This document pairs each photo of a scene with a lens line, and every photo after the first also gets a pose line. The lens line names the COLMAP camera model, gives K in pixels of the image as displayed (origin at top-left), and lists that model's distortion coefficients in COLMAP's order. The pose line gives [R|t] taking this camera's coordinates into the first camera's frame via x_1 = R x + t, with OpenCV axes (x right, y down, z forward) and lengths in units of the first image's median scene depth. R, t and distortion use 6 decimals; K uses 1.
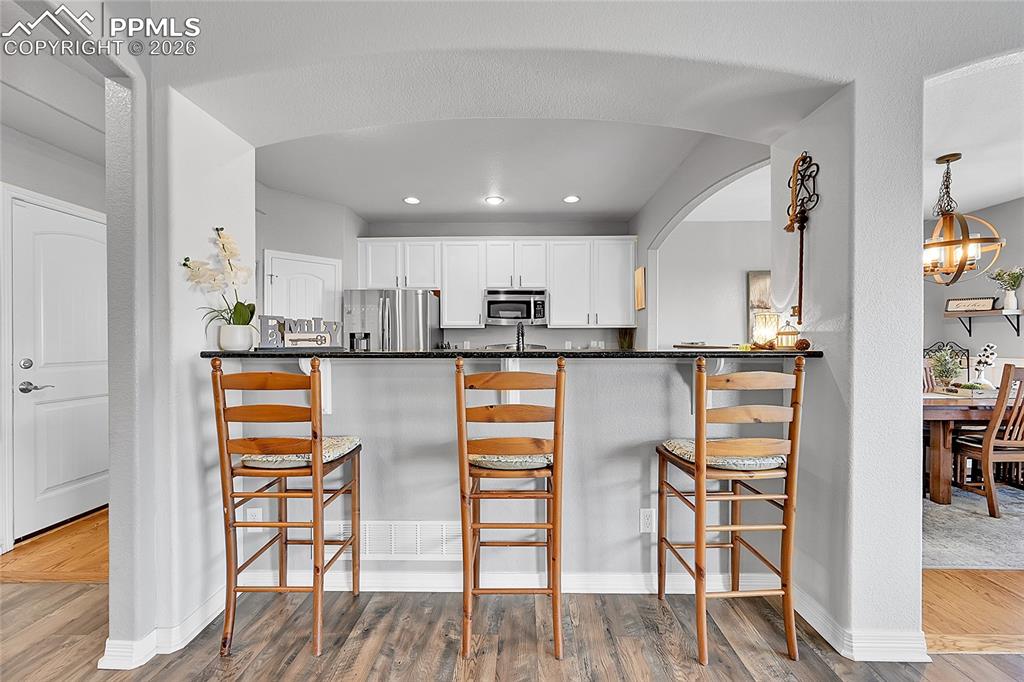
lens RADIAL K [[400.7, 0, 515.0], [0, 400.7, 344.7], [0, 0, 1]] dist [-0.002548, -0.000307]
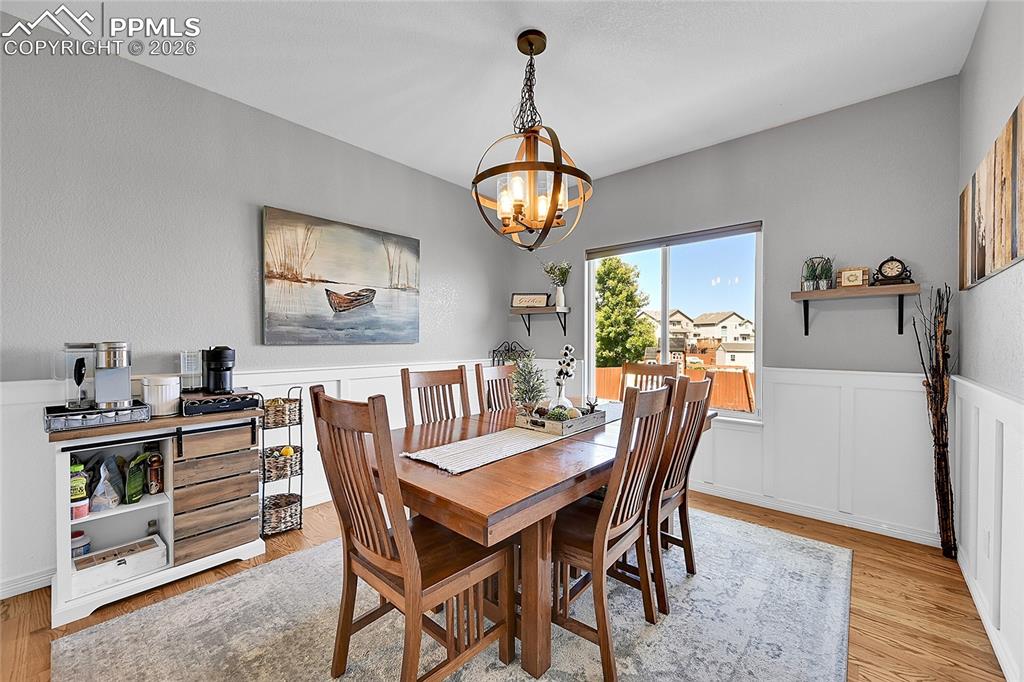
lens RADIAL K [[400.7, 0, 515.0], [0, 400.7, 344.7], [0, 0, 1]] dist [-0.002548, -0.000307]
pose [[0.641235, -0.006629, 0.767316, 0.588676], [0.003408, 0.999977, 0.005791, -0.007644], [-0.767337, -0.001099, 0.641243, 0.618047]]
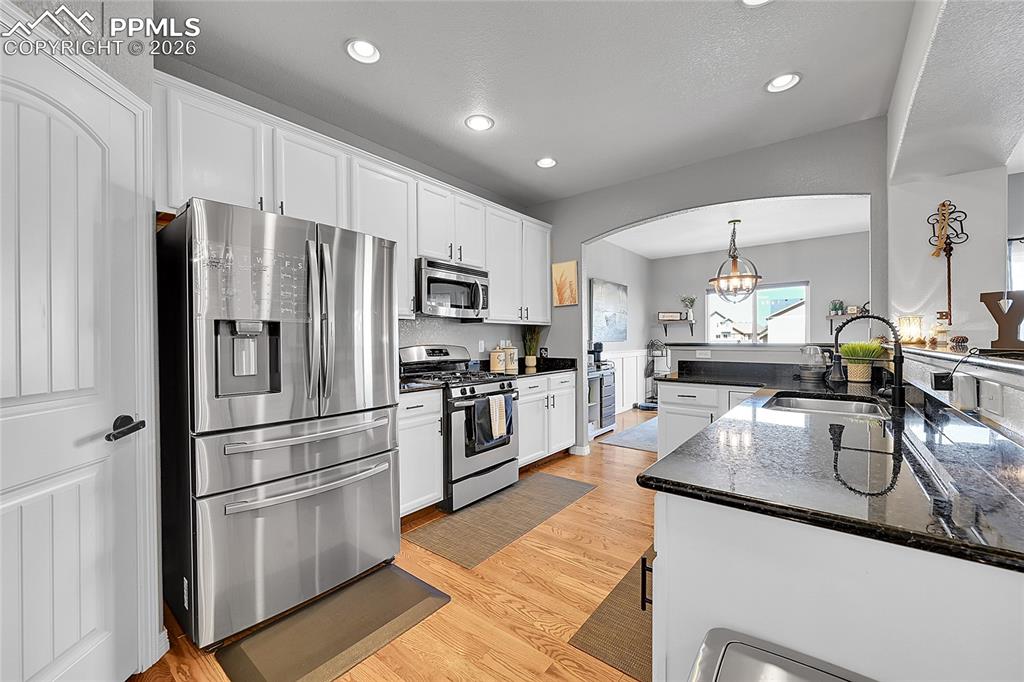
lens RADIAL K [[400.7, 0, 515.0], [0, 400.7, 344.7], [0, 0, 1]] dist [-0.002548, -0.000307]
pose [[0.605686, -0.013630, 0.795587, -0.690132], [0.013856, 0.999882, 0.006582, -0.007138], [-0.795583, 0.007037, 0.605804, 0.727003]]
